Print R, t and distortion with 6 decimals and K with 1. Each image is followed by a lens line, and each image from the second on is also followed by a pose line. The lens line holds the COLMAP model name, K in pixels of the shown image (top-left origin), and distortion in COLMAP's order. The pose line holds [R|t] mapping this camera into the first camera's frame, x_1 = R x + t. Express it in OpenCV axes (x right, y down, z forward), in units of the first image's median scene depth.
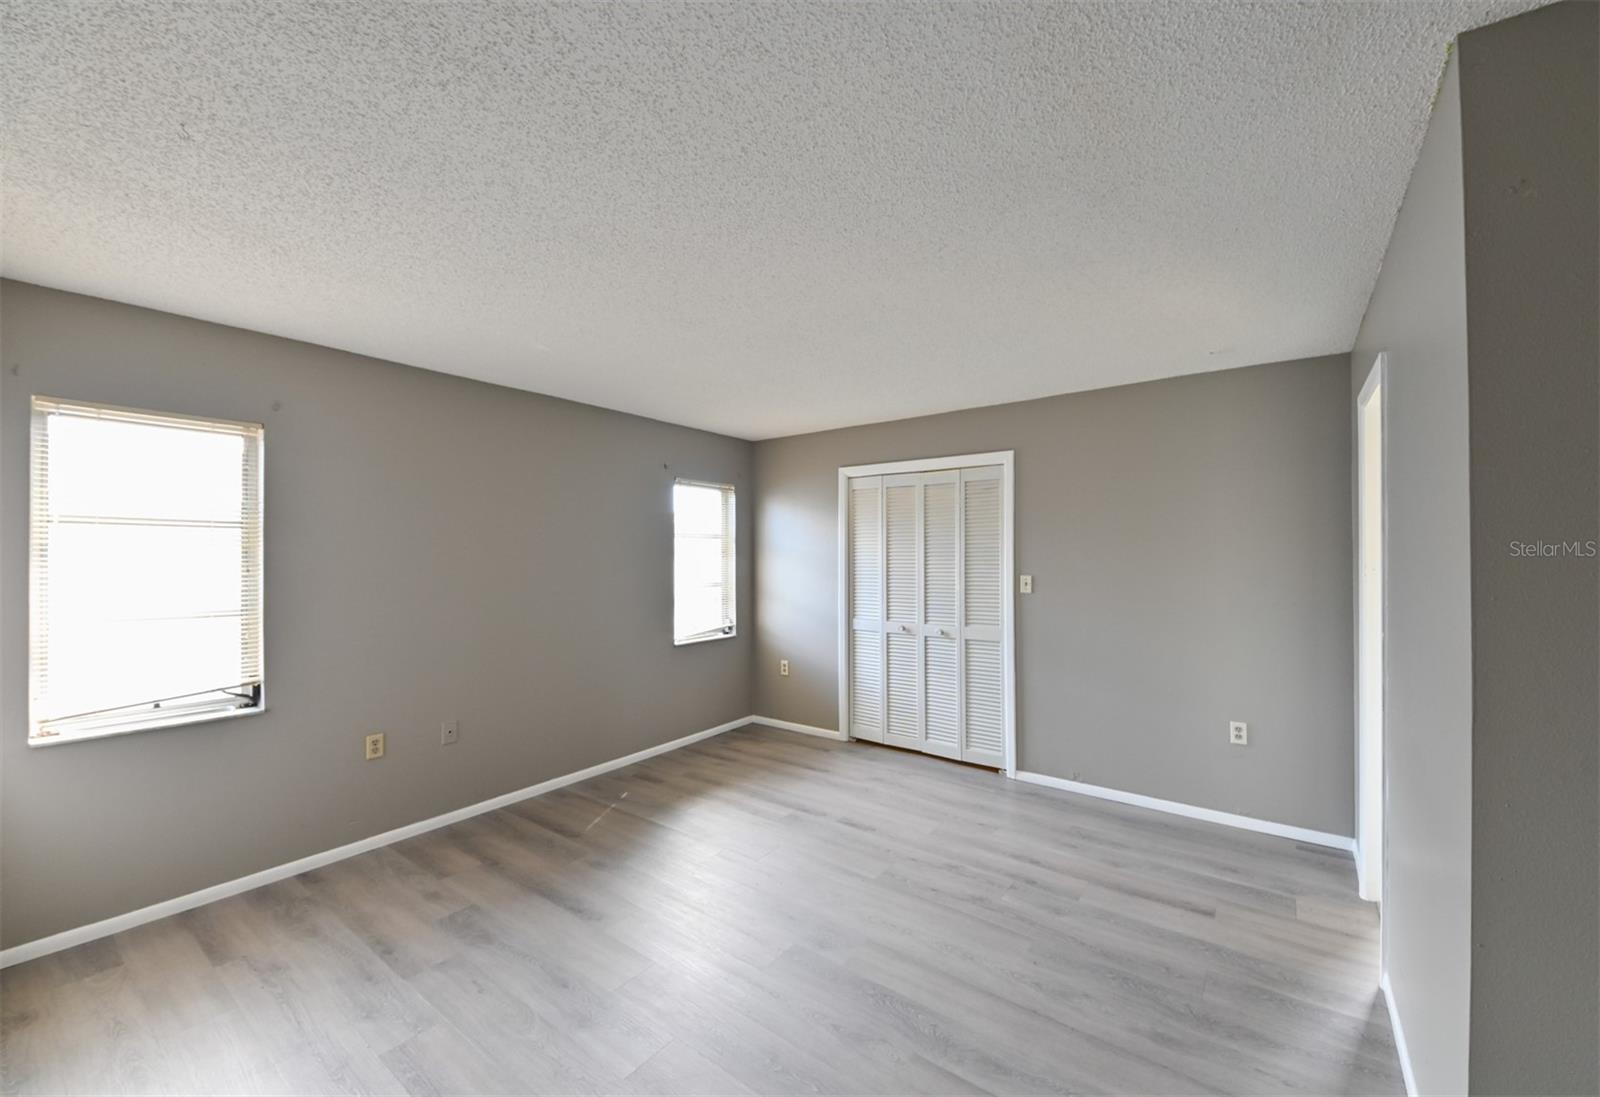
lens RADIAL K [[620.7, 0, 801.9], [0, 620.7, 544.7], [0, 0, 1]] dist [0.001224, -0.000273]
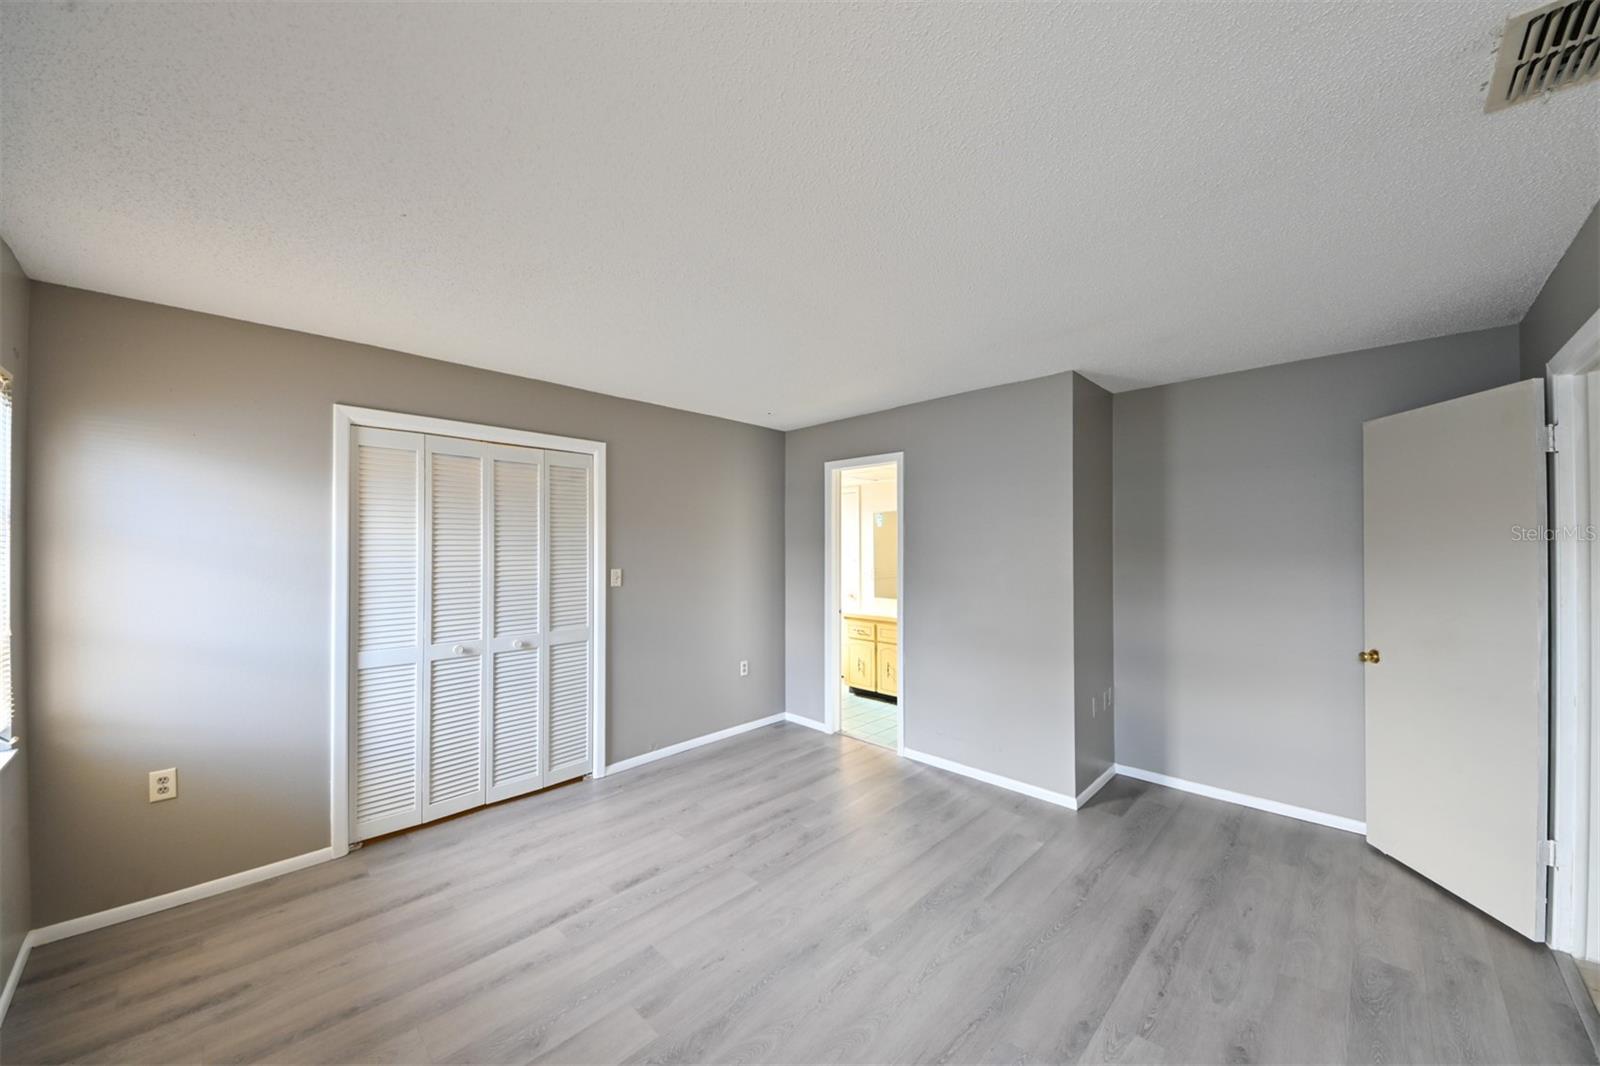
lens RADIAL K [[577.7, 0, 802.2], [0, 577.7, 547.4], [0, 0, 1]] dist [-0.000765, -0.000487]
pose [[0.104639, 0.008282, 0.994476, -0.520805], [-0.004042, 0.999961, -0.007903, 0.019863], [-0.994502, -0.003192, 0.104668, 0.575663]]
